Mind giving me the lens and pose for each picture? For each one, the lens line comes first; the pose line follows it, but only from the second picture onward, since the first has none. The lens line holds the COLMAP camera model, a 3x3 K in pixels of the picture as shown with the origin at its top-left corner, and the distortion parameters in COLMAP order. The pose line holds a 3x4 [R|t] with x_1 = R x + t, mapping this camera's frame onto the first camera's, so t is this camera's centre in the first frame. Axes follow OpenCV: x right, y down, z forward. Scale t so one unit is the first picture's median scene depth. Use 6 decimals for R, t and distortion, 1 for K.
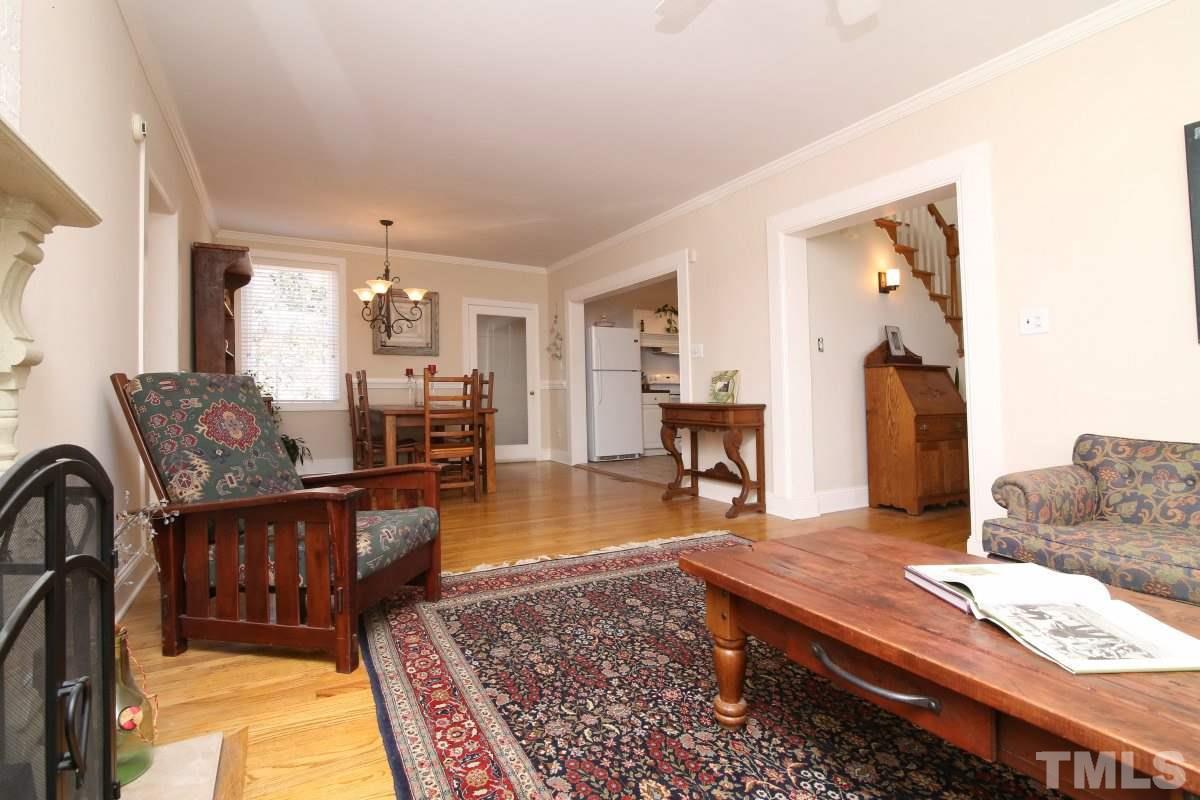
lens RADIAL K [[574.9, 0, 590.5], [0, 574.9, 391.6], [0, 0, 1]] dist [-0.016277, -0.000120]
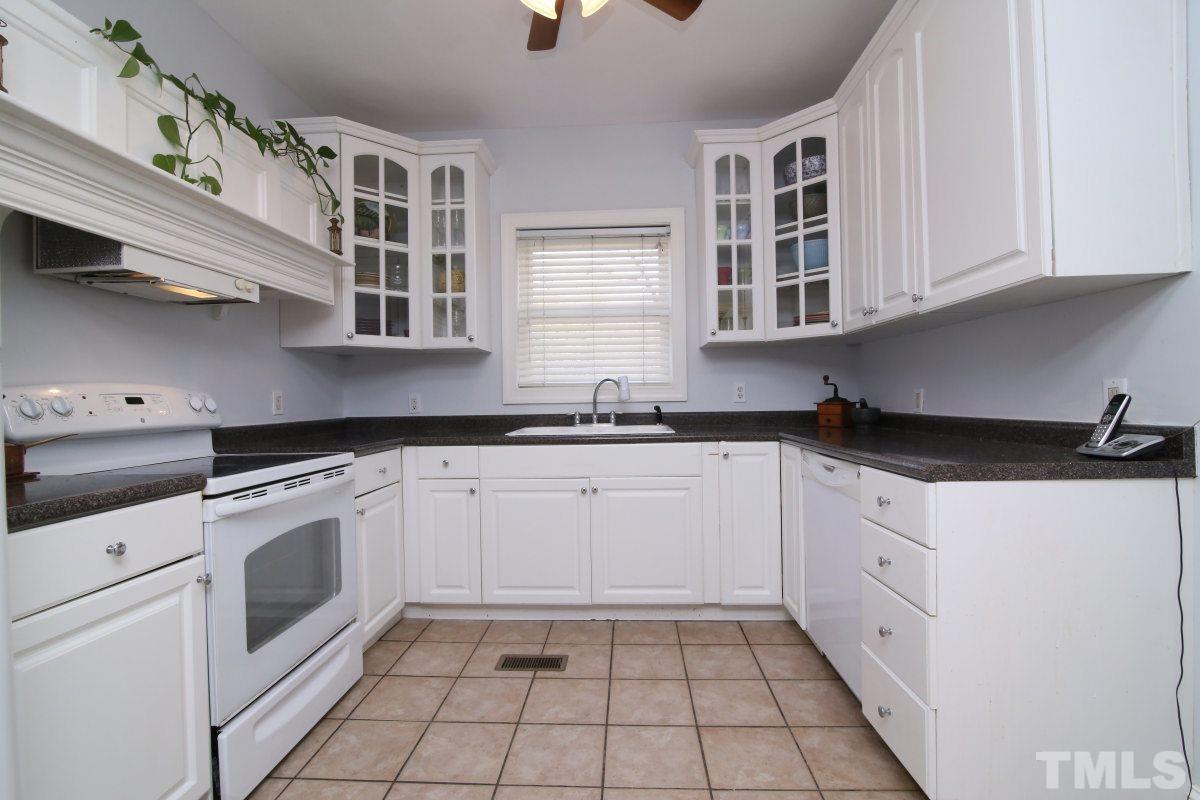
lens RADIAL K [[563.0, 0, 630.8], [0, 563.0, 384.2], [0, 0, 1]] dist [-0.003517, -0.000315]
pose [[0.512889, 0.010257, 0.858393, 0.068444], [0.017425, 0.999598, -0.022356, -0.030600], [-0.858278, 0.026424, 0.512505, 0.987241]]
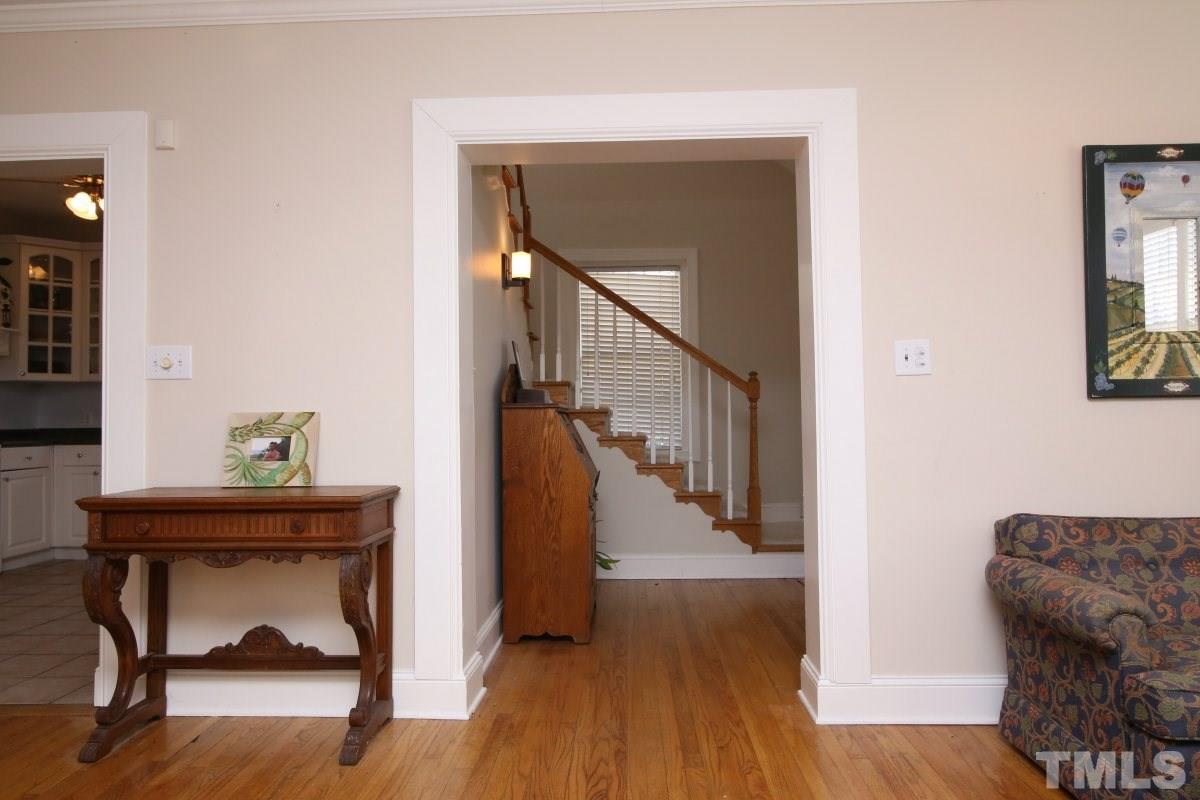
lens RADIAL K [[750.6, 0, 618.4], [0, 750.6, 391.0], [0, 0, 1]] dist [-0.002607, -0.001507]
pose [[0.498171, 0.028123, 0.866623, -0.090244], [0.010228, 0.999214, -0.038305, -0.019370], [-0.867018, 0.027946, 0.497492, 0.338017]]
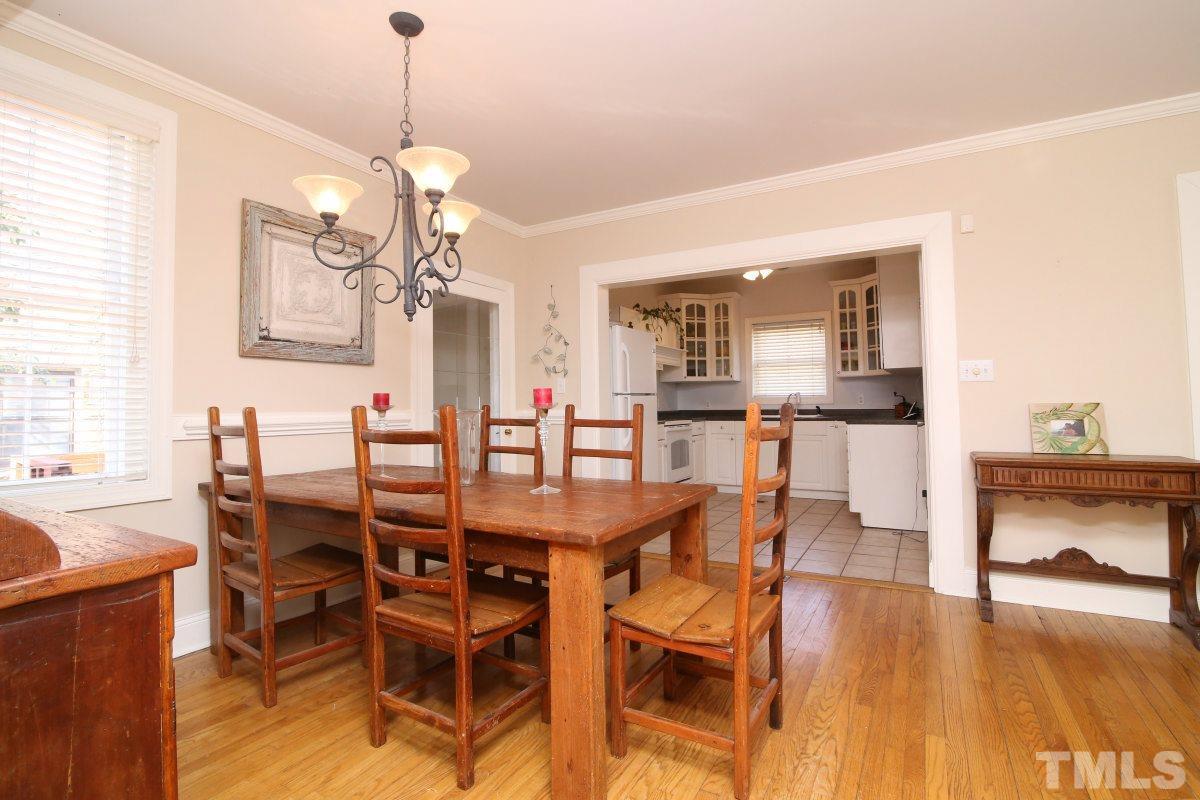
lens RADIAL K [[574.9, 0, 628.0], [0, 574.9, 380.5], [0, 0, 1]] dist [-0.016277, -0.000120]
pose [[0.851109, 0.014406, 0.524791, -0.356220], [0.010055, 0.998993, -0.043729, -0.026580], [-0.524892, 0.042495, 0.850107, 0.496461]]
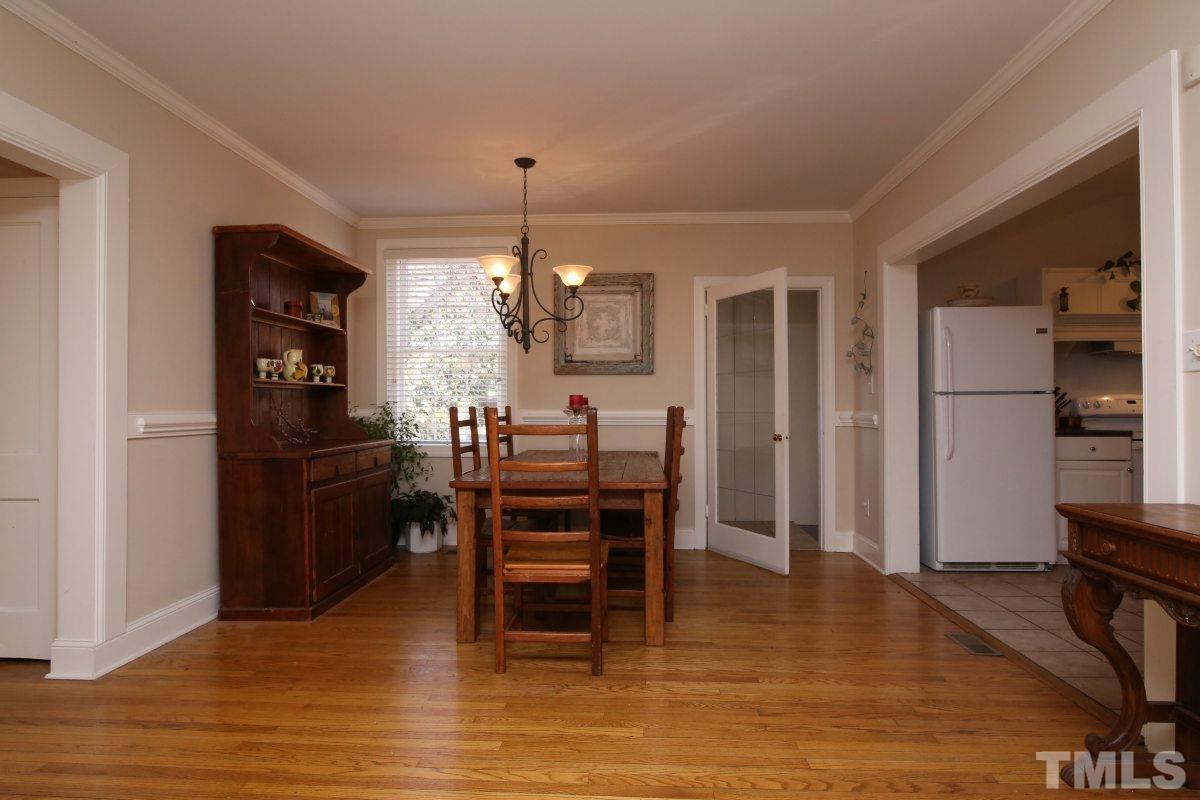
lens RADIAL K [[663.7, 0, 578.6], [0, 663.7, 413.0], [0, 0, 1]] dist [0.009622, -0.002572]
pose [[0.836365, 0.007059, -0.548127, 0.071759], [-0.000774, 0.999931, 0.011697, -0.029143], [0.548172, -0.009359, 0.836313, 0.364077]]
